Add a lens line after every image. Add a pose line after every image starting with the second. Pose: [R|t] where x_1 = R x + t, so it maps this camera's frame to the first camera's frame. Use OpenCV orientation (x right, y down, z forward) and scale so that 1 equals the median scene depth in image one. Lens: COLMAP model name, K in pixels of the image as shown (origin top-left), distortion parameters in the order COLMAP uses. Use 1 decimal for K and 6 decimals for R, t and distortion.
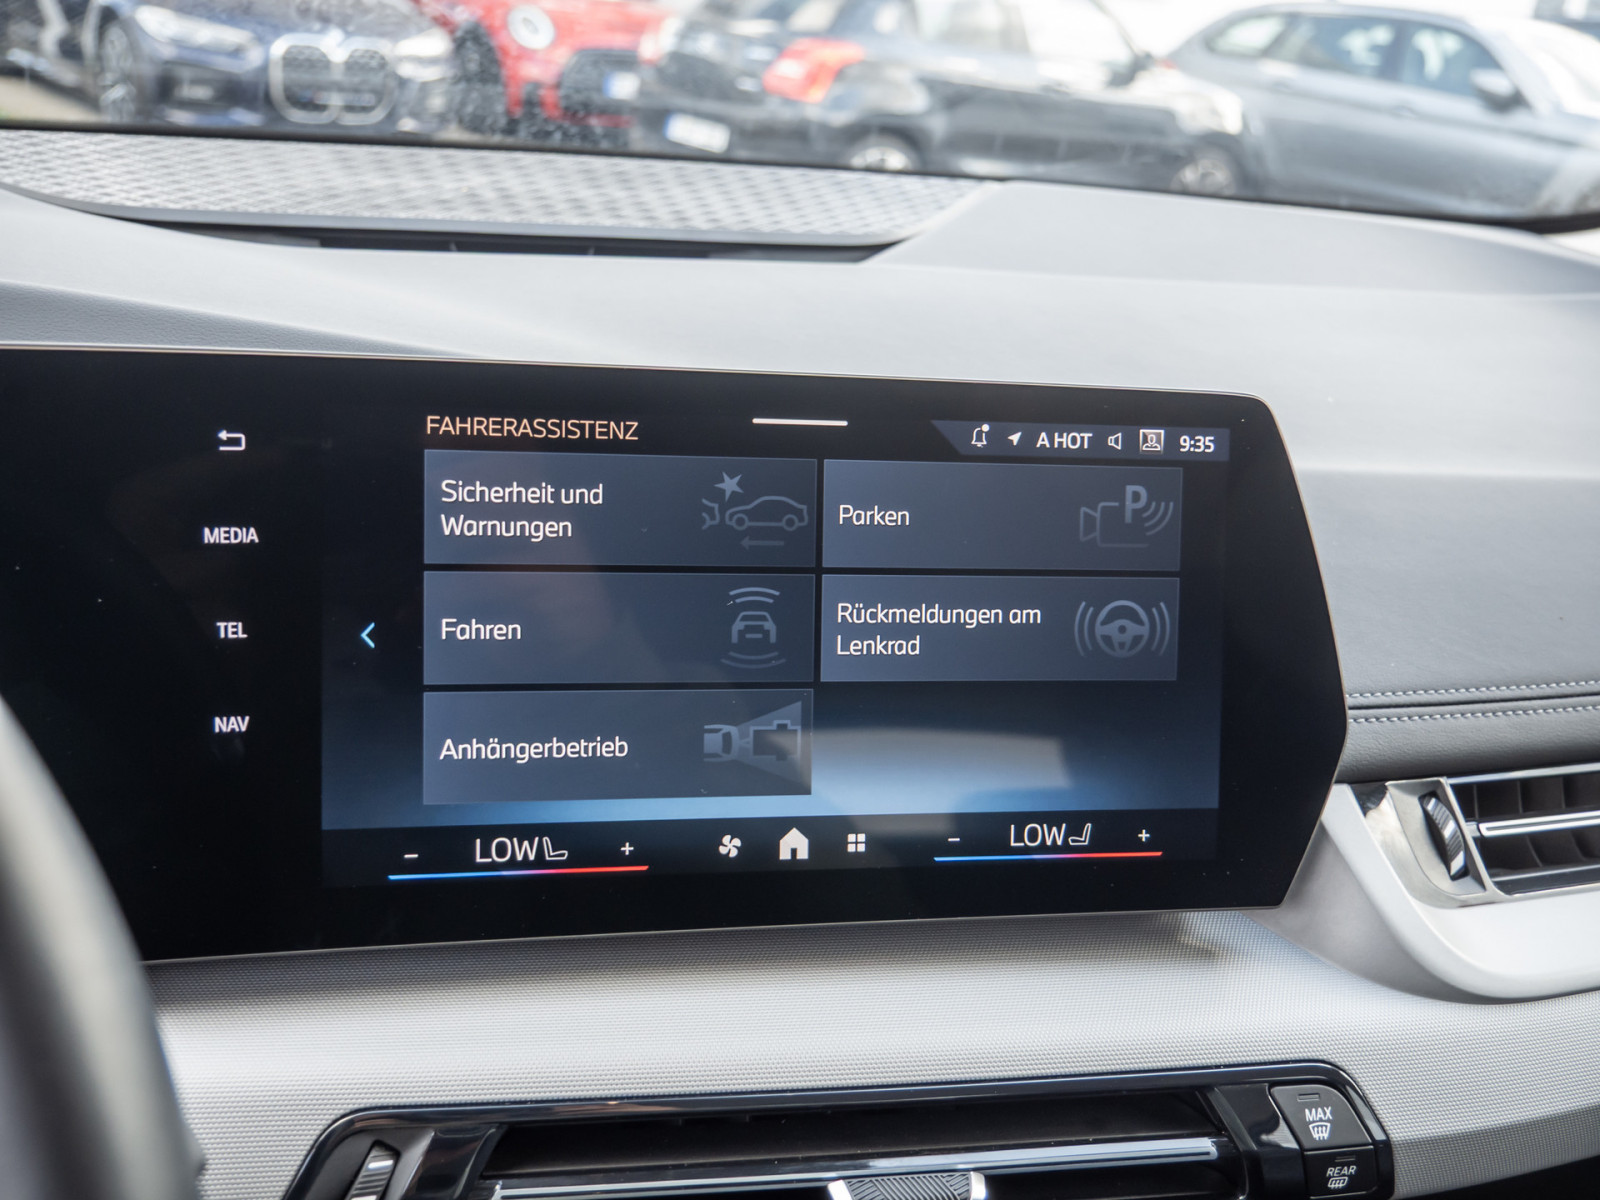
lens RADIAL K [[1705.5, 0, 813.7], [0, 1705.5, 612.8], [0, 0, 1]] dist [-0.004636, 0.000000]
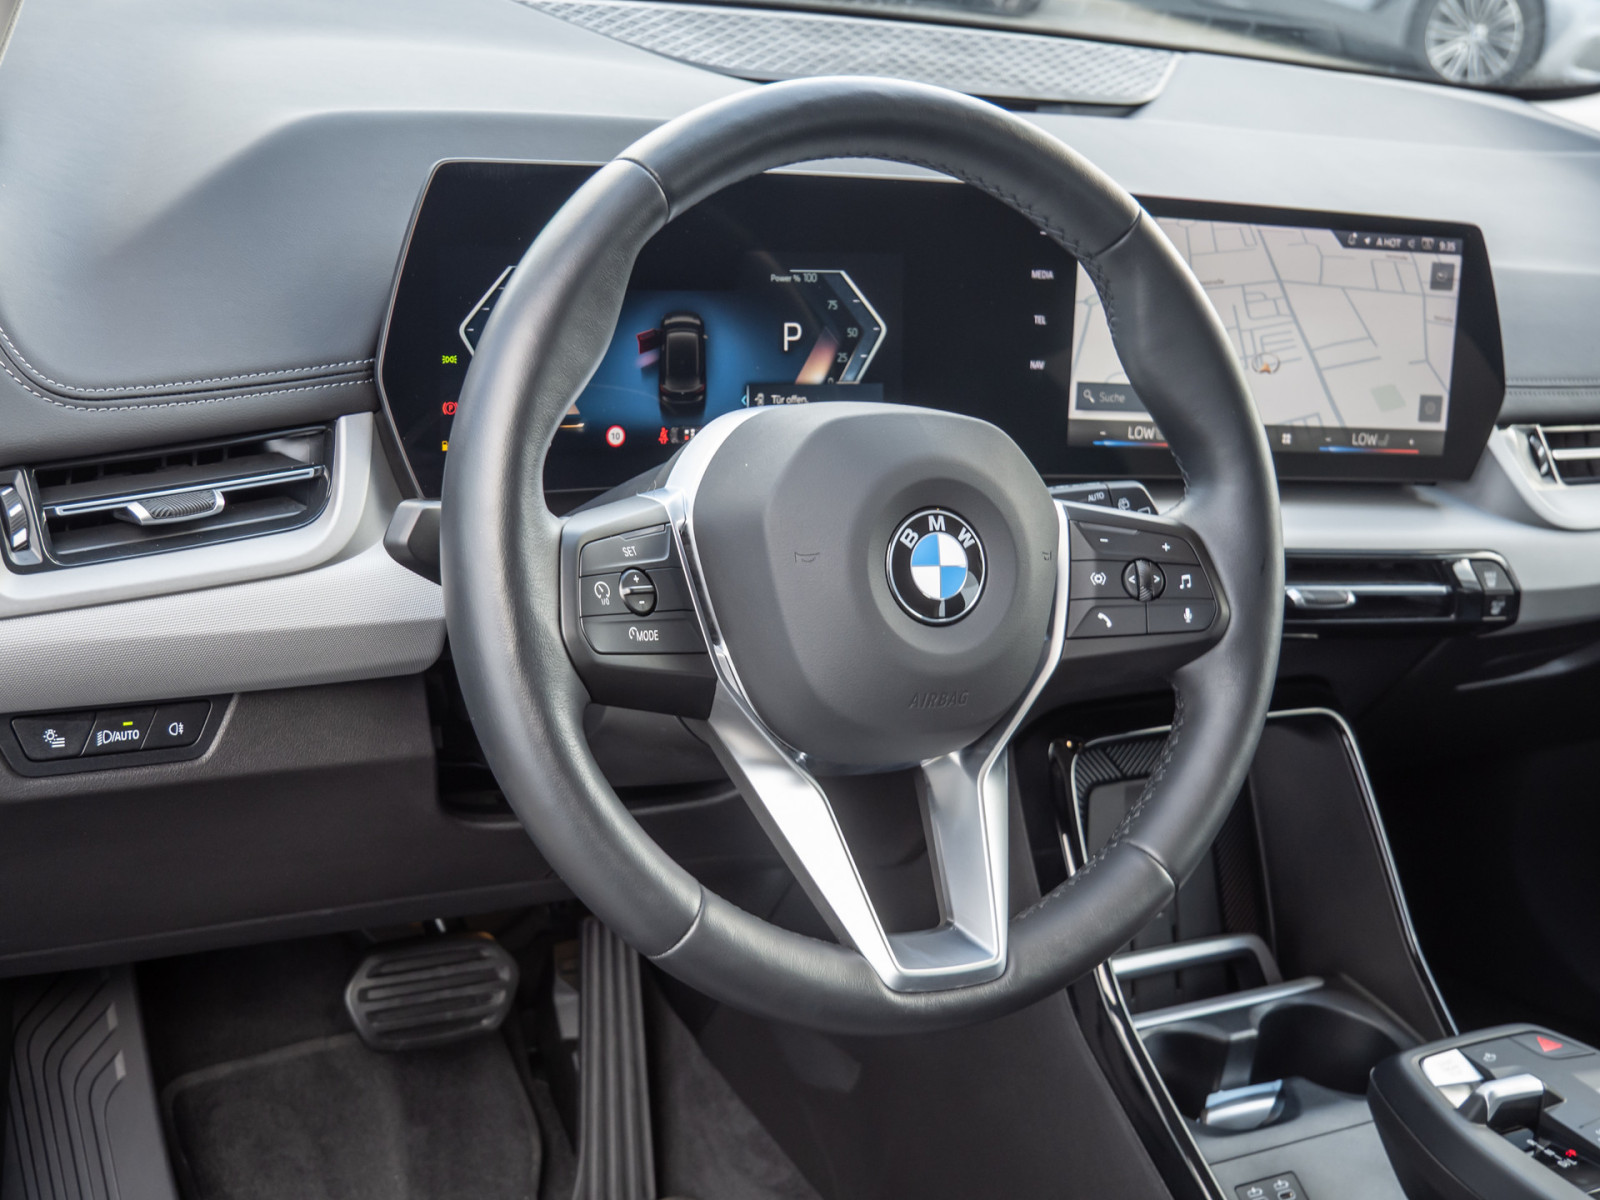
lens RADIAL K [[1951.8, 0, 902.2], [0, 1951.8, 604.3], [0, 0, 1]] dist [0.013915, 0.000000]
pose [[0.985560, 0.005107, 0.169251, -0.765578], [-0.020036, 0.996040, 0.086614, 0.129199], [-0.168138, -0.088754, 0.981760, -1.148801]]
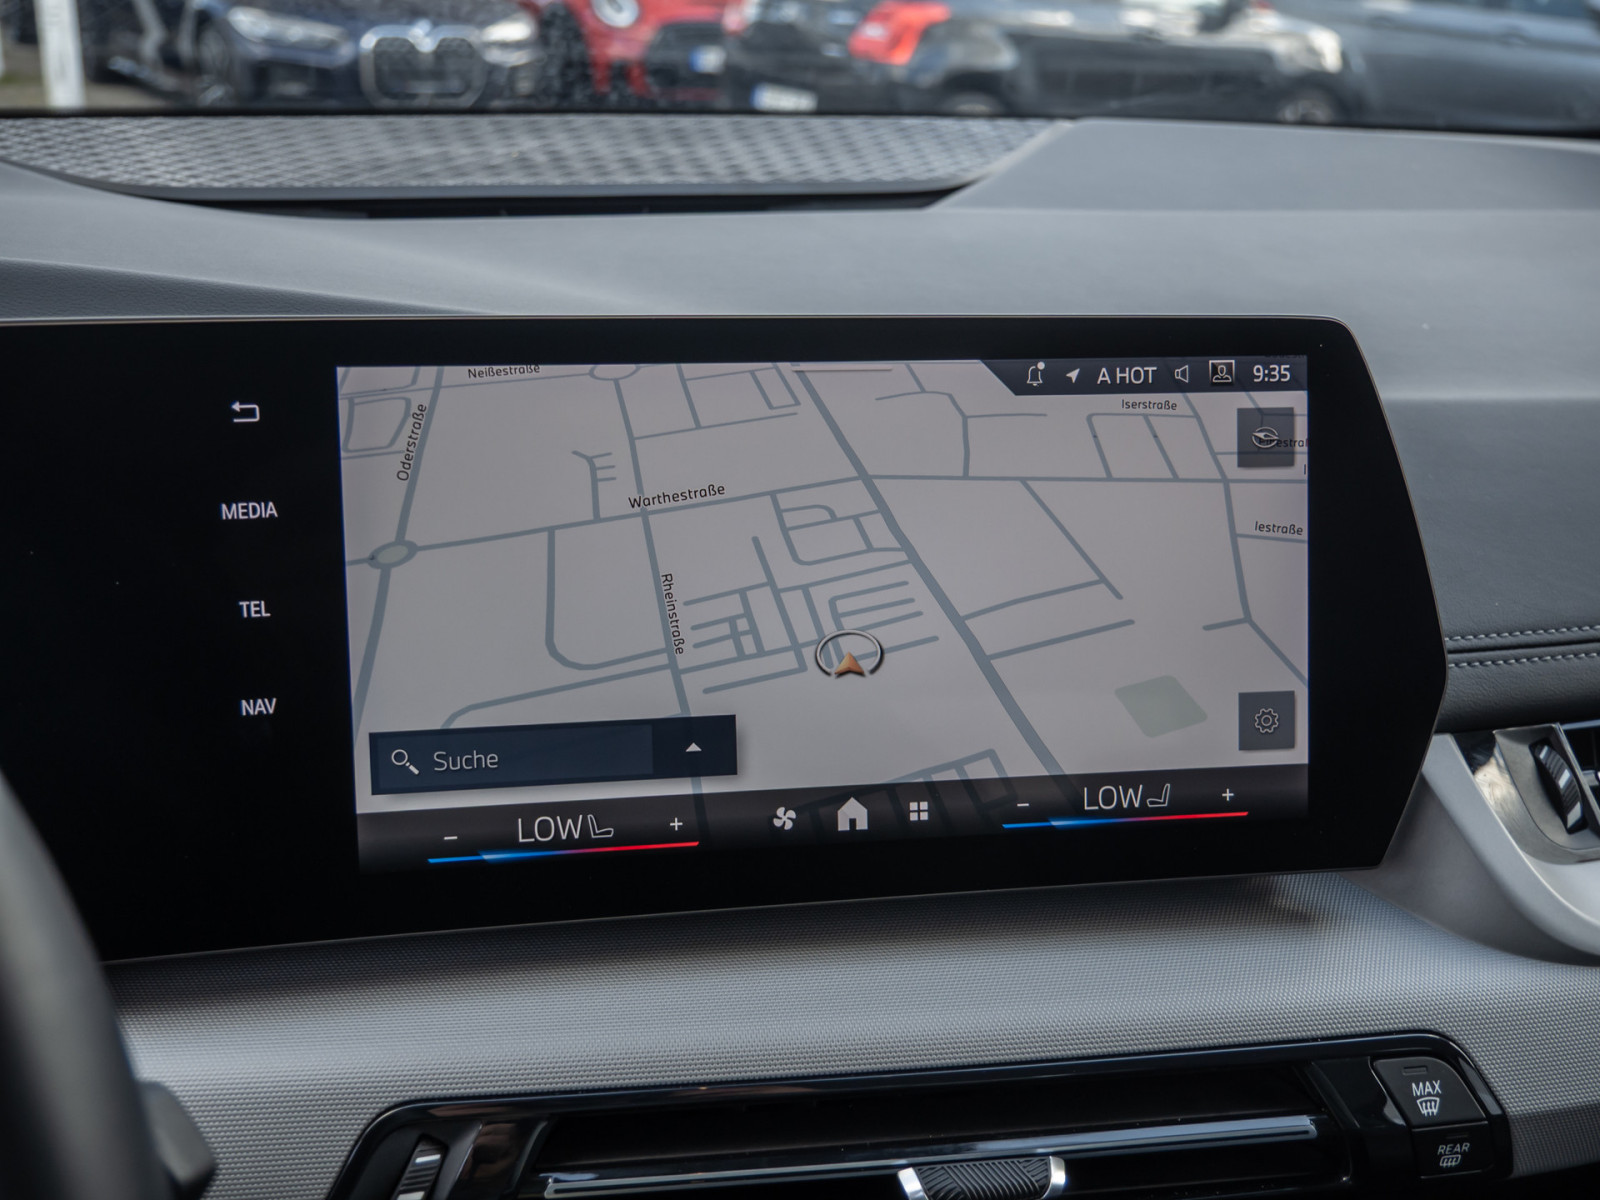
lens RADIAL K [[1705.5, 0, 807.1], [0, 1705.5, 614.0], [0, 0, 1]] dist [-0.004636, 0.000000]
pose [[0.997028, -0.035732, -0.068254, 0.029657], [0.036964, 0.999174, 0.016871, 0.006860], [0.067595, -0.019344, 0.997525, 0.050507]]
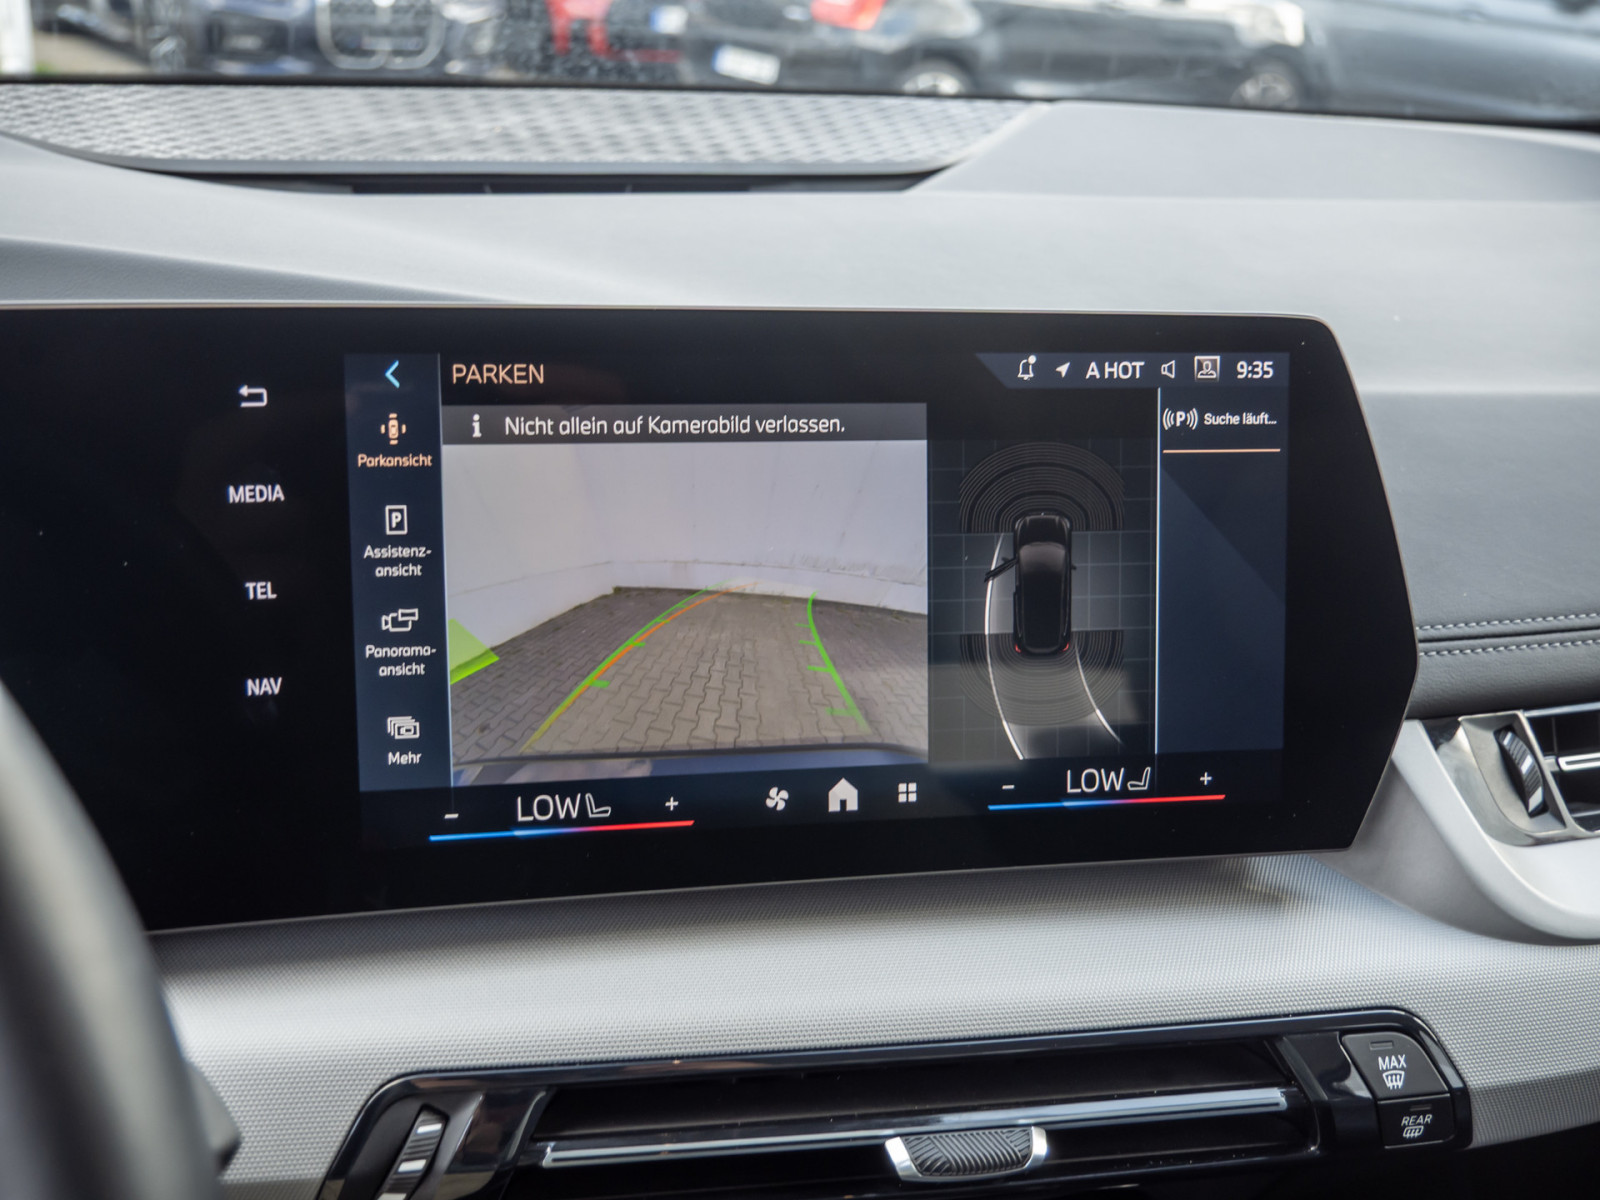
lens RADIAL K [[1705.5, 0, 808.8], [0, 1705.5, 616.6], [0, 0, 1]] dist [-0.004636, 0.000000]
pose [[0.998878, -0.023797, -0.040948, 0.010436], [0.025415, 0.998898, 0.039462, -0.004702], [0.039964, -0.040458, 0.998382, 0.029468]]
